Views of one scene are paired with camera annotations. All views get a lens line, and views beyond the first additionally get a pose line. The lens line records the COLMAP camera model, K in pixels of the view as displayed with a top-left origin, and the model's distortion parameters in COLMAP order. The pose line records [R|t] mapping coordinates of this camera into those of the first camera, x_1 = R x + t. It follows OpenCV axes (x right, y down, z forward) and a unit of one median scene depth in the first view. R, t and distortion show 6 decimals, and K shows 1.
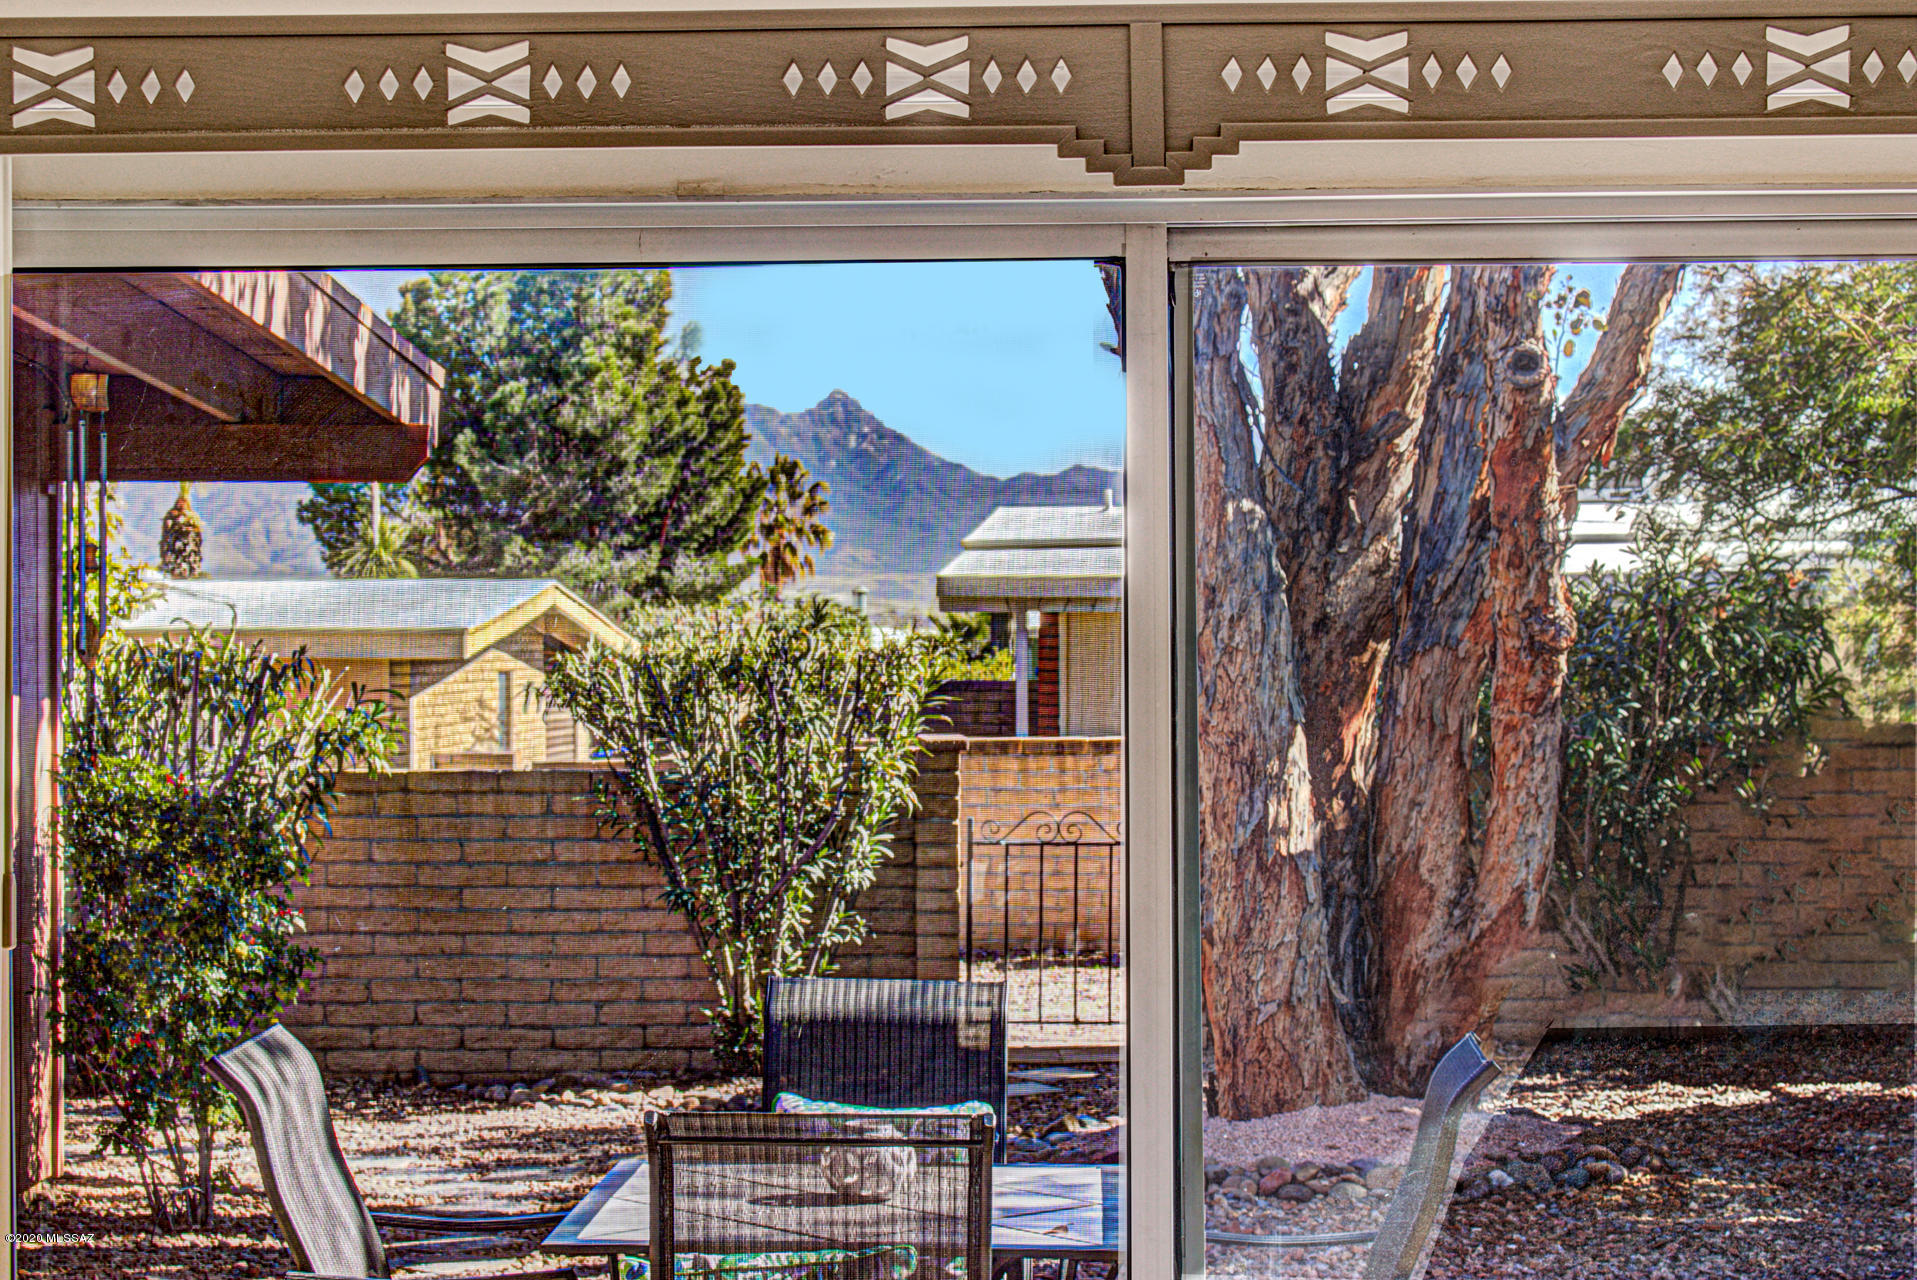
lens RADIAL K [[3460.3, 0, 958.5], [0, 3460.3, 640.0], [0, 0, 1]] dist [-0.020844, -0.025047]
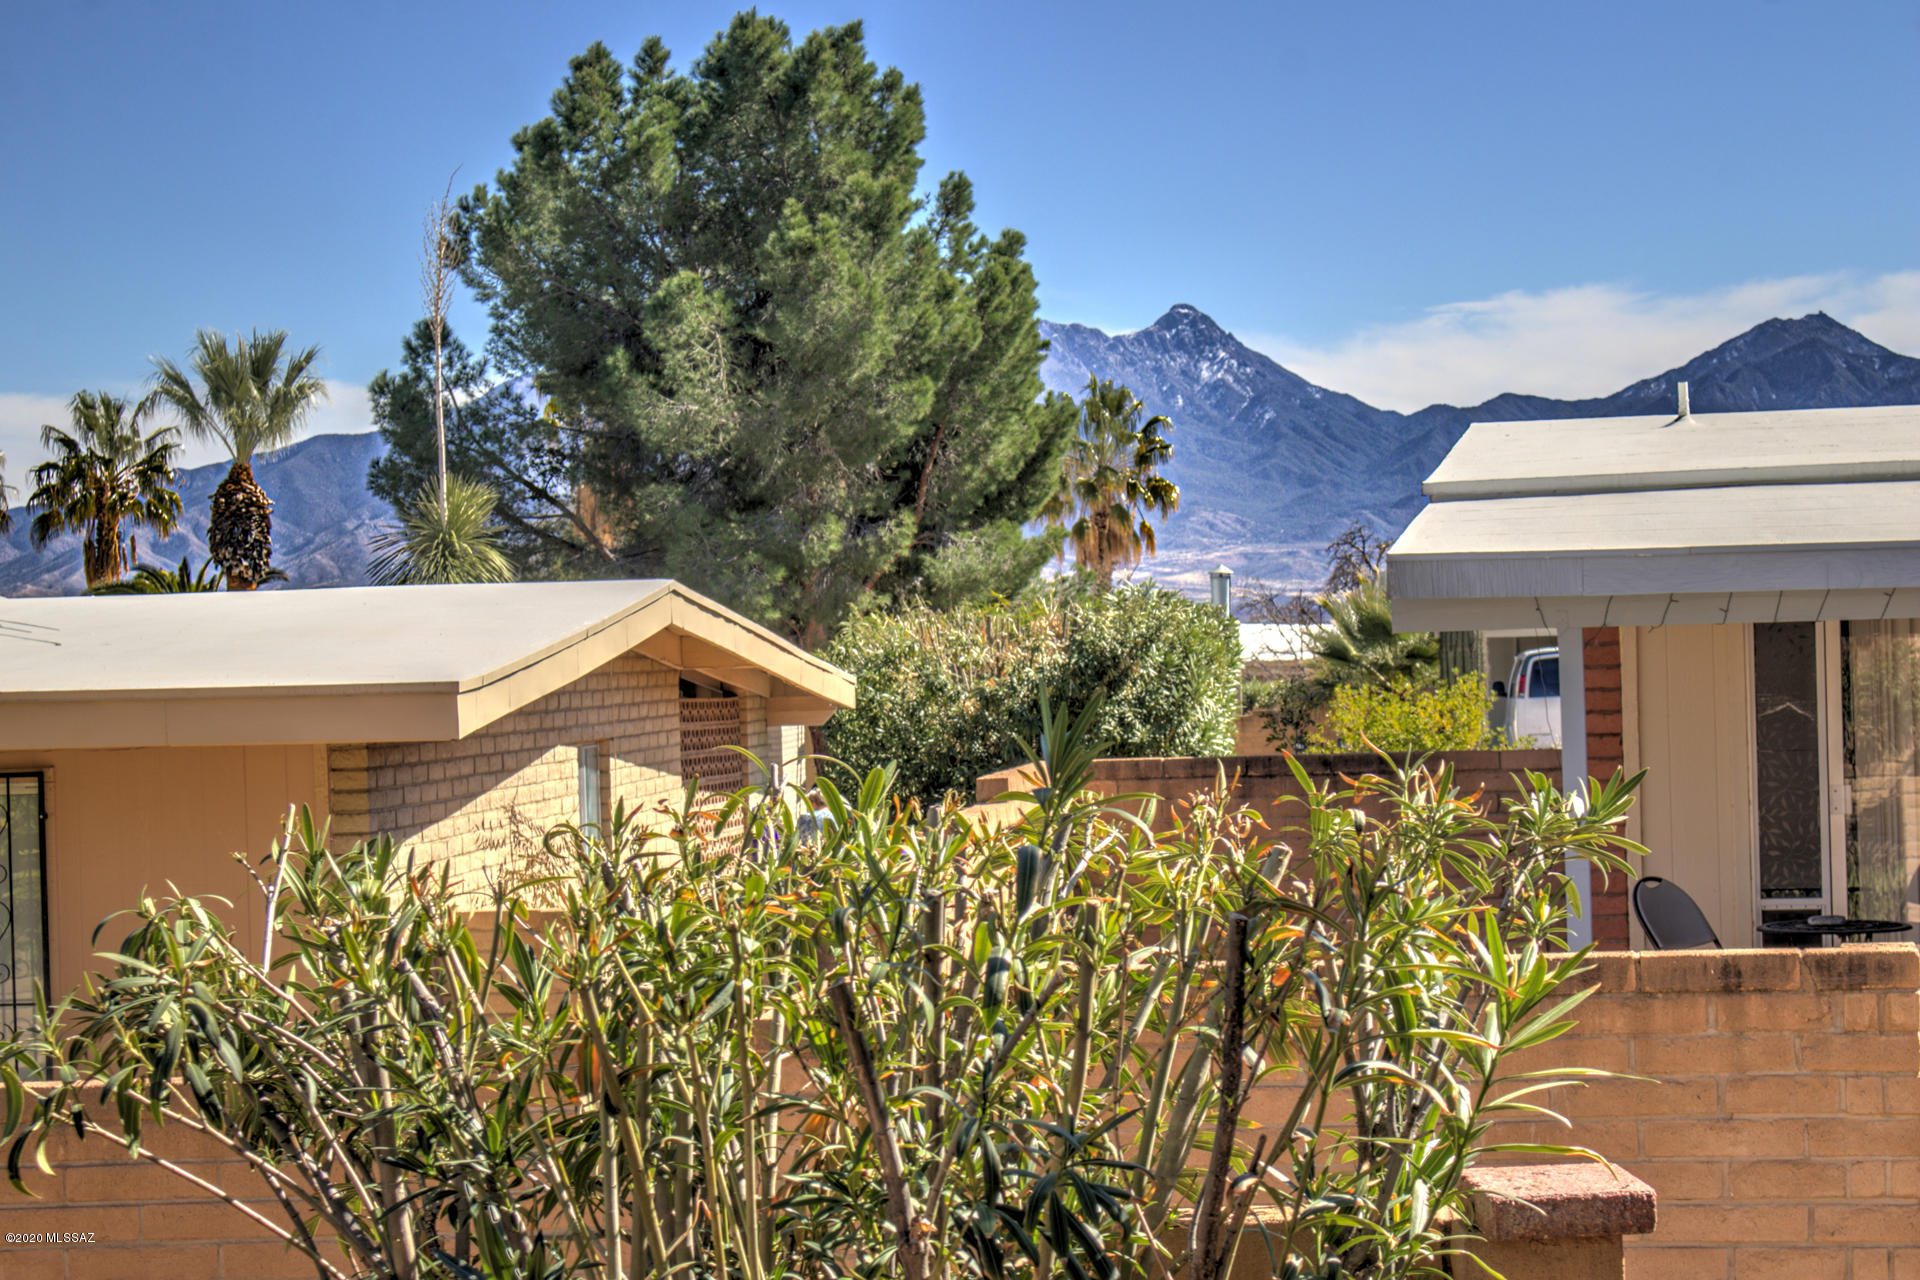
lens RADIAL K [[4686.3, 0, 960.0], [0, 4686.3, 640.0], [0, 0, 1]] dist [-0.533882, -0.107983]
pose [[0.996144, -0.024588, -0.084223, -0.003623], [0.024627, 0.999697, -0.000584, -0.002580], [0.084211, -0.001493, 0.996447, 0.115883]]
